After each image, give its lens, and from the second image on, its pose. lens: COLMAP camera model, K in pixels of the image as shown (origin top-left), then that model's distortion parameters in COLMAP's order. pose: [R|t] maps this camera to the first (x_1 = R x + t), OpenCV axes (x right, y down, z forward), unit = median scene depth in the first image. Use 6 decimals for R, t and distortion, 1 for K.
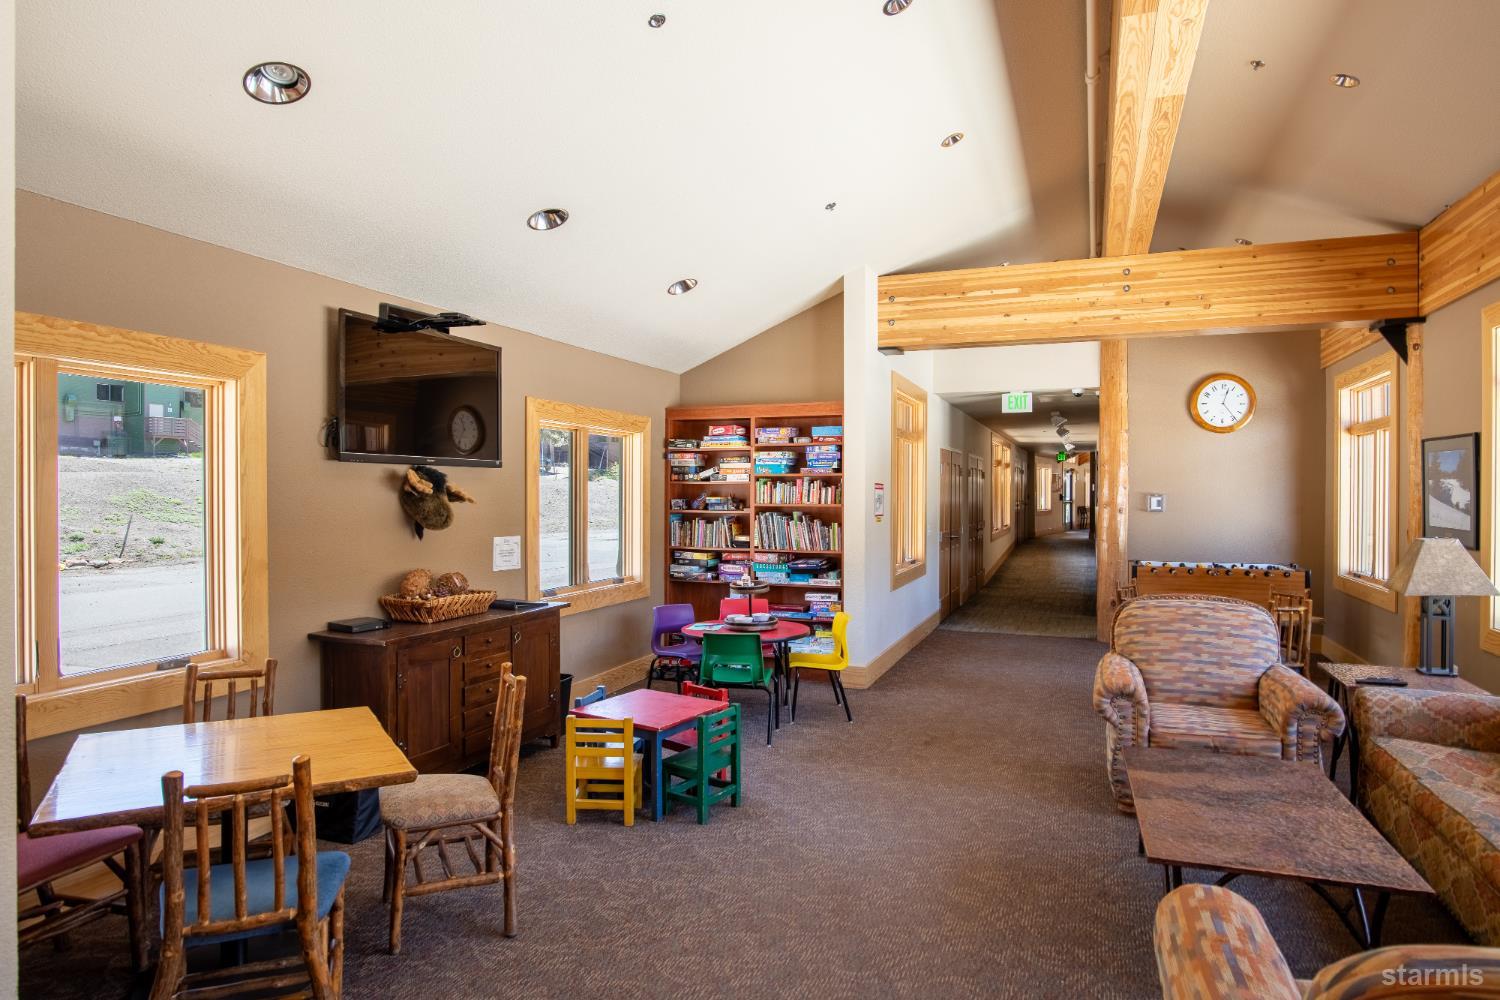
lens RADIAL K [[875.5, 0, 752.6], [0, 875.5, 499.7], [0, 0, 1]] dist [-0.001113, -0.000167]
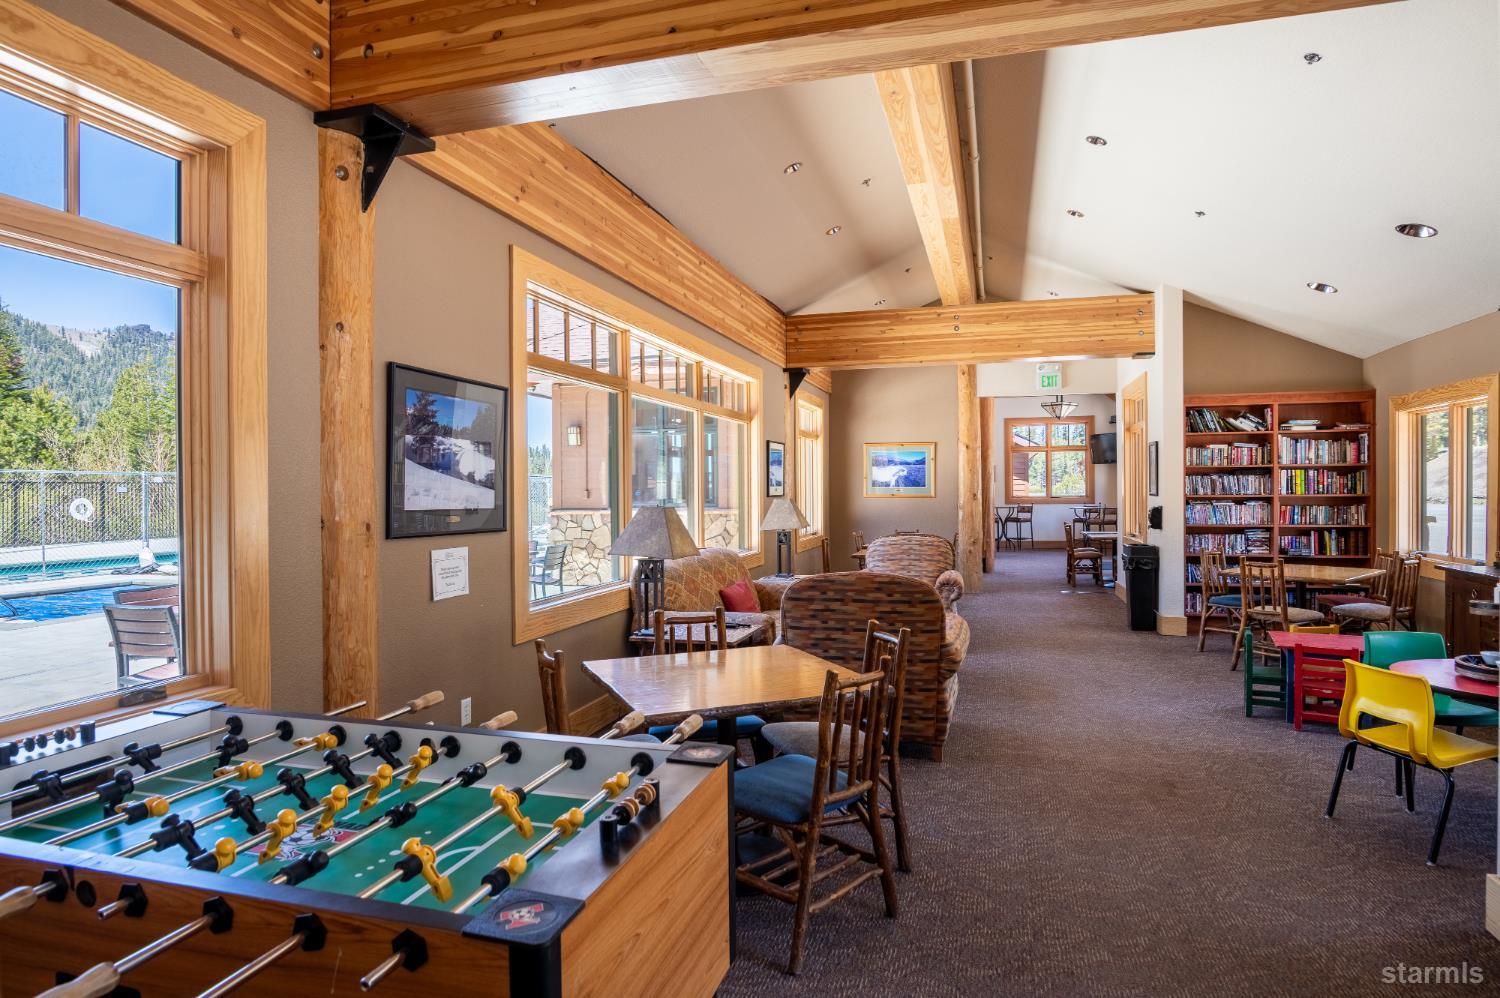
lens RADIAL K [[875.5, 0, 745.4], [0, 875.5, 496.2], [0, 0, 1]] dist [-0.001113, -0.000167]
pose [[-0.996852, 0.005385, -0.079098, 0.631776], [0.004534, 0.999930, 0.010938, 0.015975], [0.079151, 0.010545, -0.996807, 1.738131]]
